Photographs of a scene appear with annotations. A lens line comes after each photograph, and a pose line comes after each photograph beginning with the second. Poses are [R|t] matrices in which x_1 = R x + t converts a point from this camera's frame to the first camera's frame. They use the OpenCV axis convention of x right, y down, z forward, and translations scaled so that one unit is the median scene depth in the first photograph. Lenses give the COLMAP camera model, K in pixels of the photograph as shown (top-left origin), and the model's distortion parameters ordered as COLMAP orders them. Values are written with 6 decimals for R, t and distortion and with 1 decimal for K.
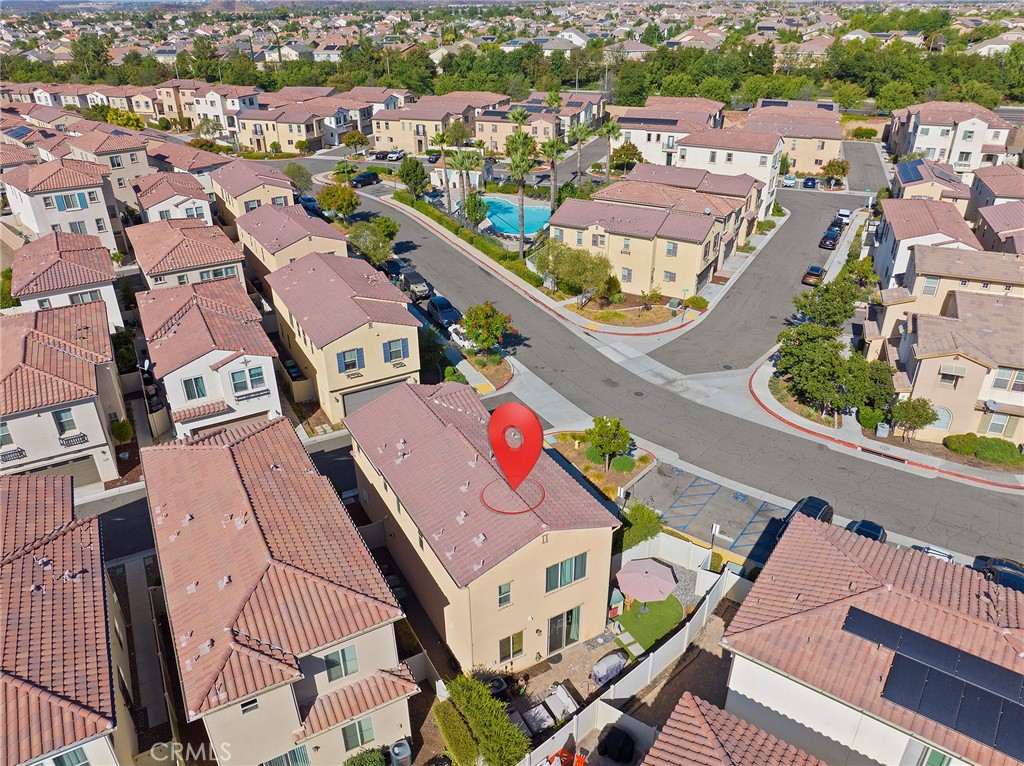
lens RADIAL K [[718.8, 0, 512.0], [0, 718.8, 383.0], [0, 0, 1]] dist [-0.030962, -0.004837]
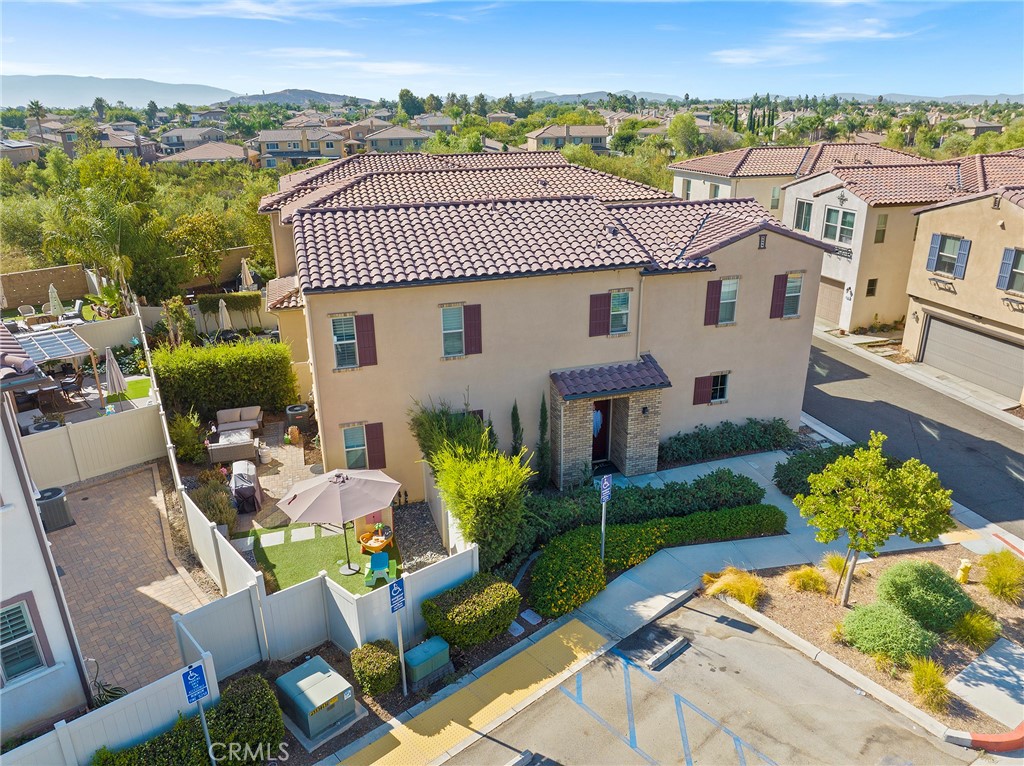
lens RADIAL K [[718.8, 0, 512.0], [0, 718.8, 383.0], [0, 0, 1]] dist [-0.030962, -0.004837]
pose [[-0.207632, 0.364587, -0.907725, 0.432143], [-0.448426, 0.789227, 0.419565, -0.034311], [0.869369, 0.494163, -0.000378, 0.778993]]
